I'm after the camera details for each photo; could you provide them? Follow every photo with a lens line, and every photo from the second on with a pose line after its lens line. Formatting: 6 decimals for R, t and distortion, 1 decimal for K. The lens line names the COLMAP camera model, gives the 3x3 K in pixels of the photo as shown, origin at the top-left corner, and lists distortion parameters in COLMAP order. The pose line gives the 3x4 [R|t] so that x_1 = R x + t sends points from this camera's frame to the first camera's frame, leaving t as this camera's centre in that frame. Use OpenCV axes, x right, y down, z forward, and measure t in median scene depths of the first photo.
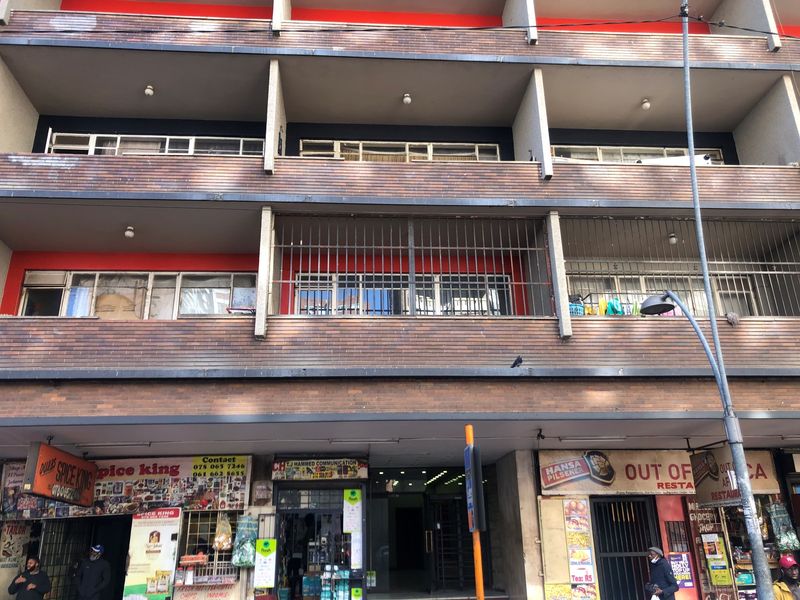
lens RADIAL K [[639.7, 0, 401.0], [0, 639.7, 296.0], [0, 0, 1]] dist [0.013978, -0.011622]
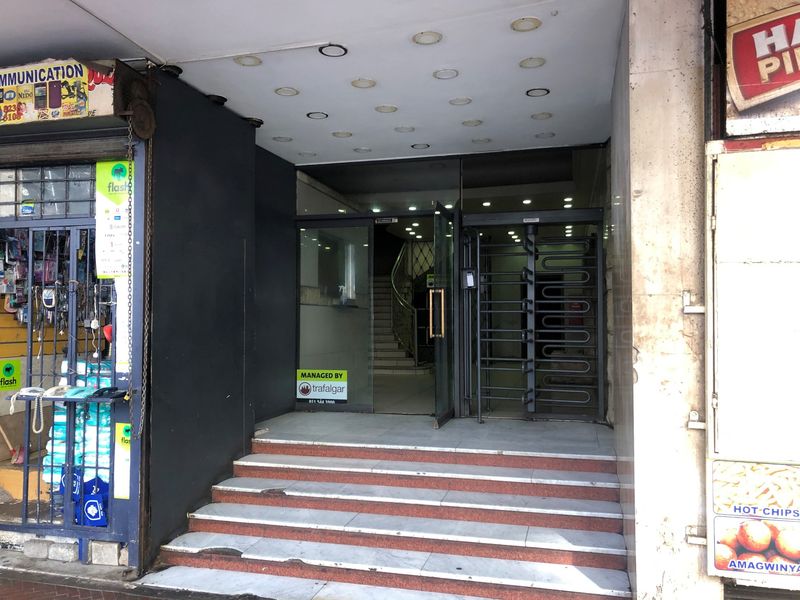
lens RADIAL K [[639.7, 0, 395.2], [0, 639.7, 301.4], [0, 0, 1]] dist [0.013978, -0.011622]
pose [[0.941611, 0.009569, -0.336567, 0.186701], [0.099230, 0.947314, 0.304548, 0.287914], [0.321749, -0.320163, 0.891051, 0.727860]]
